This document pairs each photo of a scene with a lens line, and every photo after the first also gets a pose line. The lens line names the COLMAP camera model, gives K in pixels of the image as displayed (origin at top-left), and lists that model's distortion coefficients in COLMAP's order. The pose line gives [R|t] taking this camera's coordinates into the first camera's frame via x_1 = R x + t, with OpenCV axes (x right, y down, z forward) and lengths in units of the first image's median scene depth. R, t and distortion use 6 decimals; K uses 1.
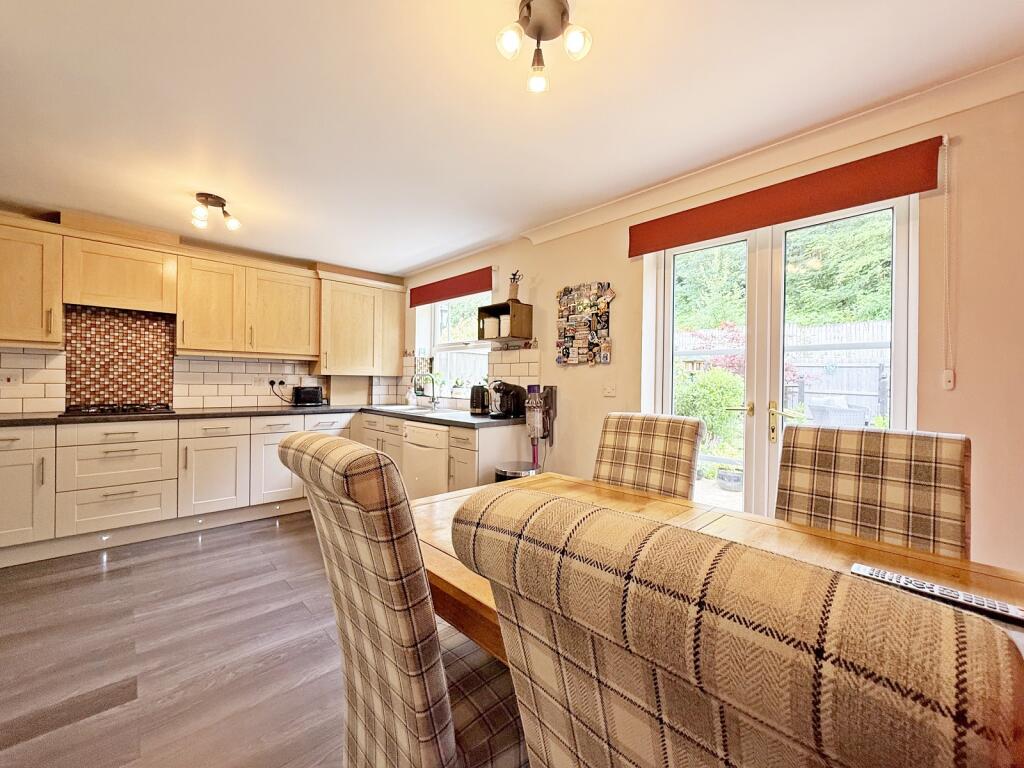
lens RADIAL K [[410.0, 0, 512.5], [0, 410.0, 384.8], [0, 0, 1]] dist [-0.001503, -0.000110]
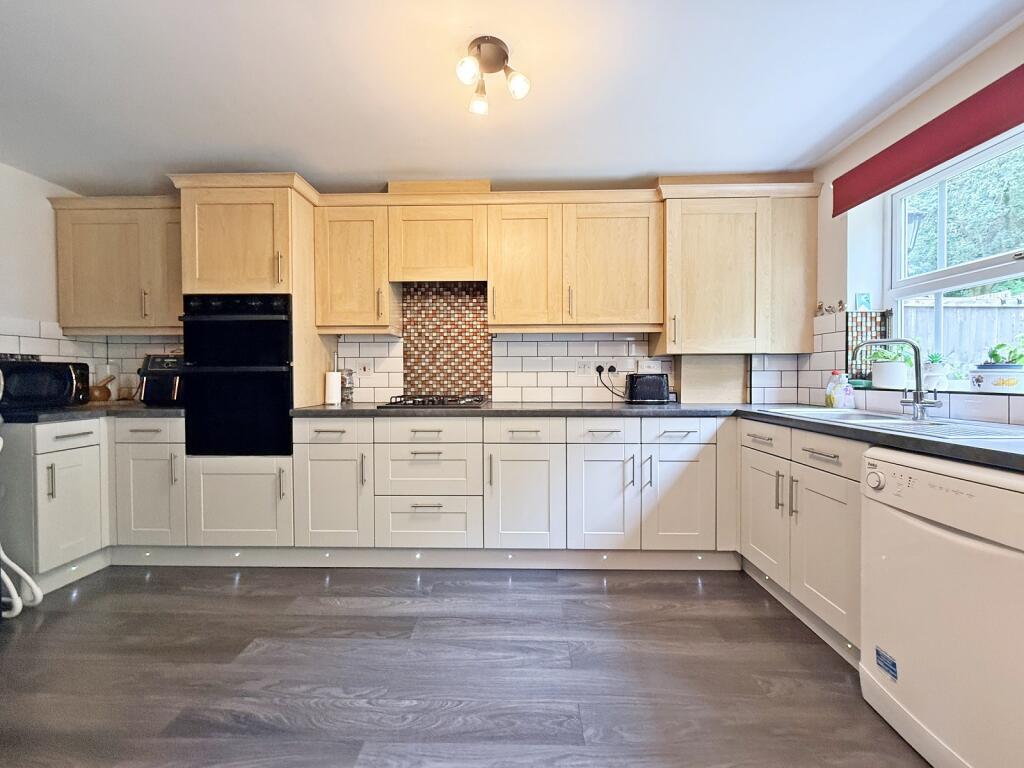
lens RADIAL K [[410.0, 0, 515.6], [0, 410.0, 382.5], [0, 0, 1]] dist [-0.001503, -0.000110]
pose [[0.708856, -0.006417, -0.705324, -0.218177], [0.008026, 0.999967, -0.001031, 0.020428], [0.705308, -0.004930, 0.708884, 0.453530]]
